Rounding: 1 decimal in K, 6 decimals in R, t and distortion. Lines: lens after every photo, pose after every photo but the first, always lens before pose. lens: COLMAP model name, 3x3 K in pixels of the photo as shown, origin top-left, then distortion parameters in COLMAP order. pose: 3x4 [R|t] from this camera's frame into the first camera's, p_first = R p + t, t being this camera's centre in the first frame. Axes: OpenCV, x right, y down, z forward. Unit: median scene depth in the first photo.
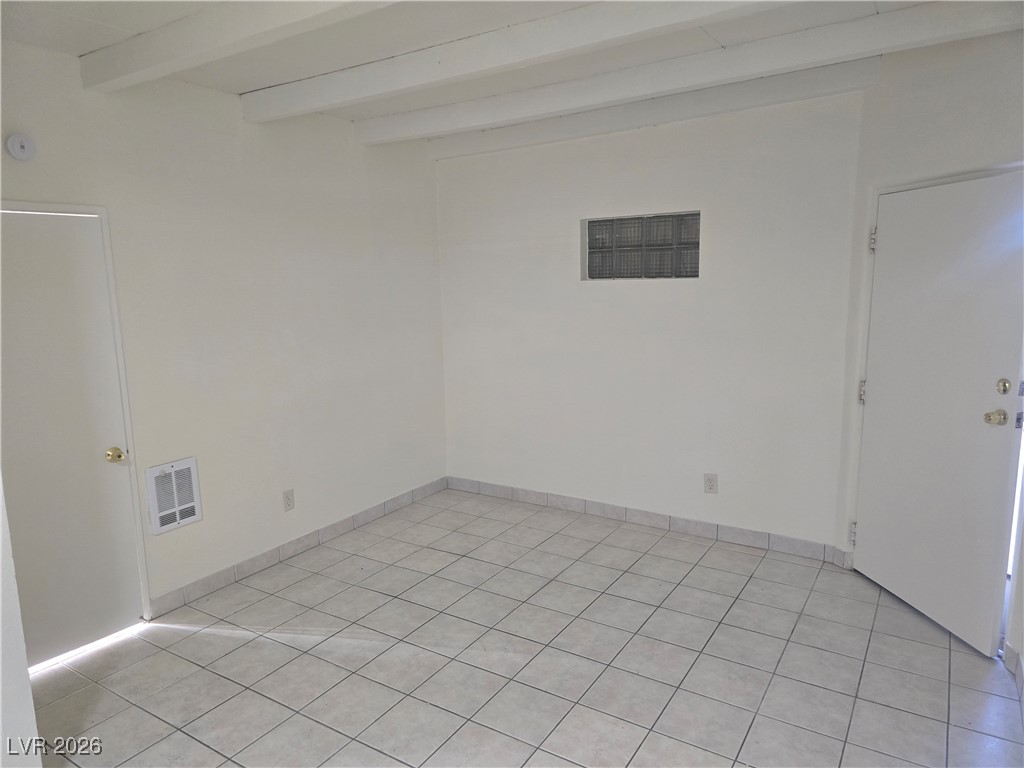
lens RADIAL K [[691.8, 0, 489.4], [0, 691.8, 389.0], [0, 0, 1]] dist [0.053313, -0.035616]
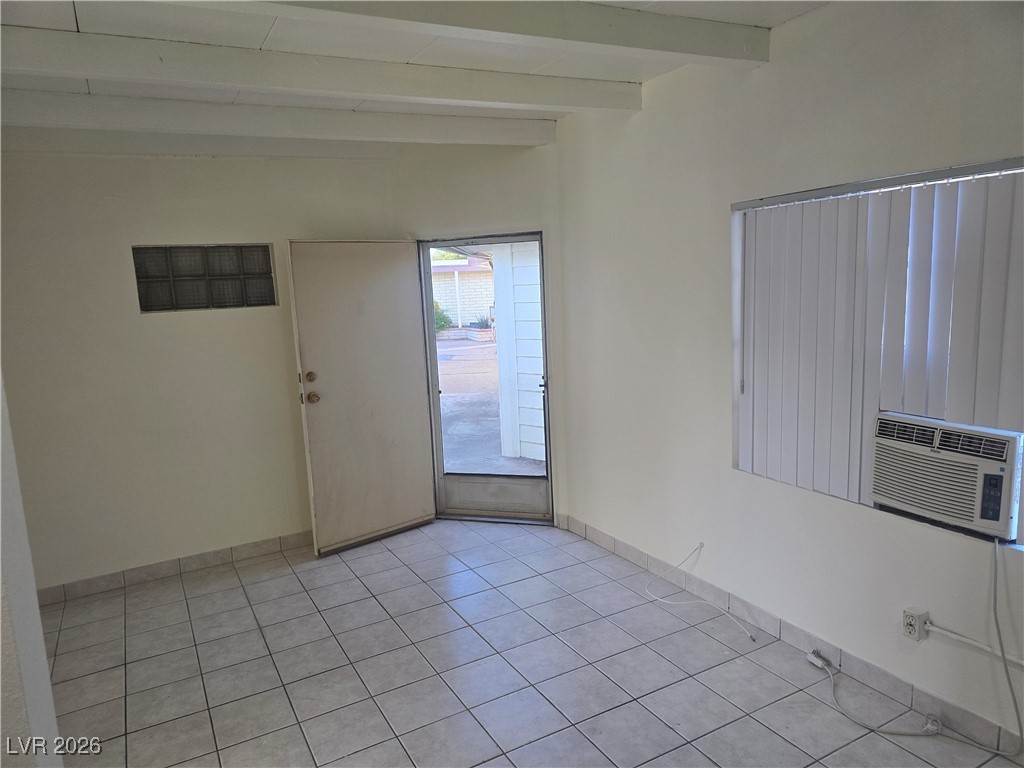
lens RADIAL K [[691.8, 0, 501.1], [0, 691.8, 384.9], [0, 0, 1]] dist [0.053313, -0.035616]
pose [[0.464598, -0.129523, 0.875998, -0.476039], [0.191003, 0.980617, 0.043690, -0.020134], [-0.864677, 0.147020, 0.480332, 0.201090]]
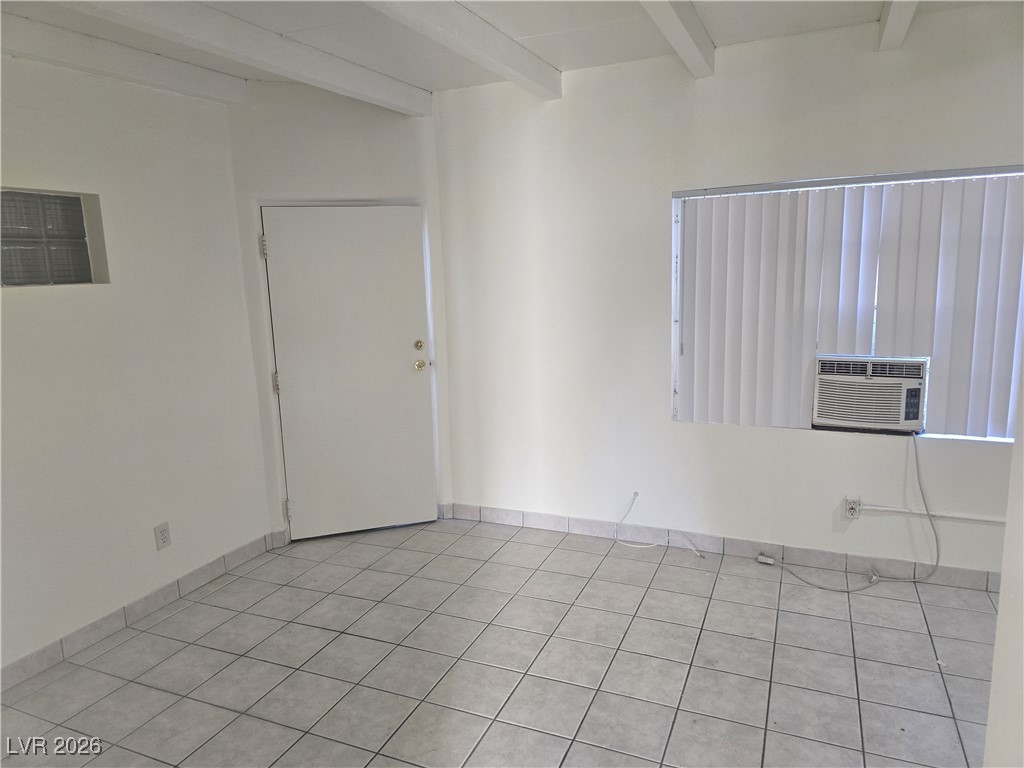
lens RADIAL K [[691.8, 0, 506.9], [0, 691.8, 379.6], [0, 0, 1]] dist [0.053313, -0.035616]
pose [[-0.175608, -0.129193, 0.975946, -0.520587], [0.207818, 0.964147, 0.165025, -0.090042], [-0.962275, 0.231799, -0.142463, 0.688334]]
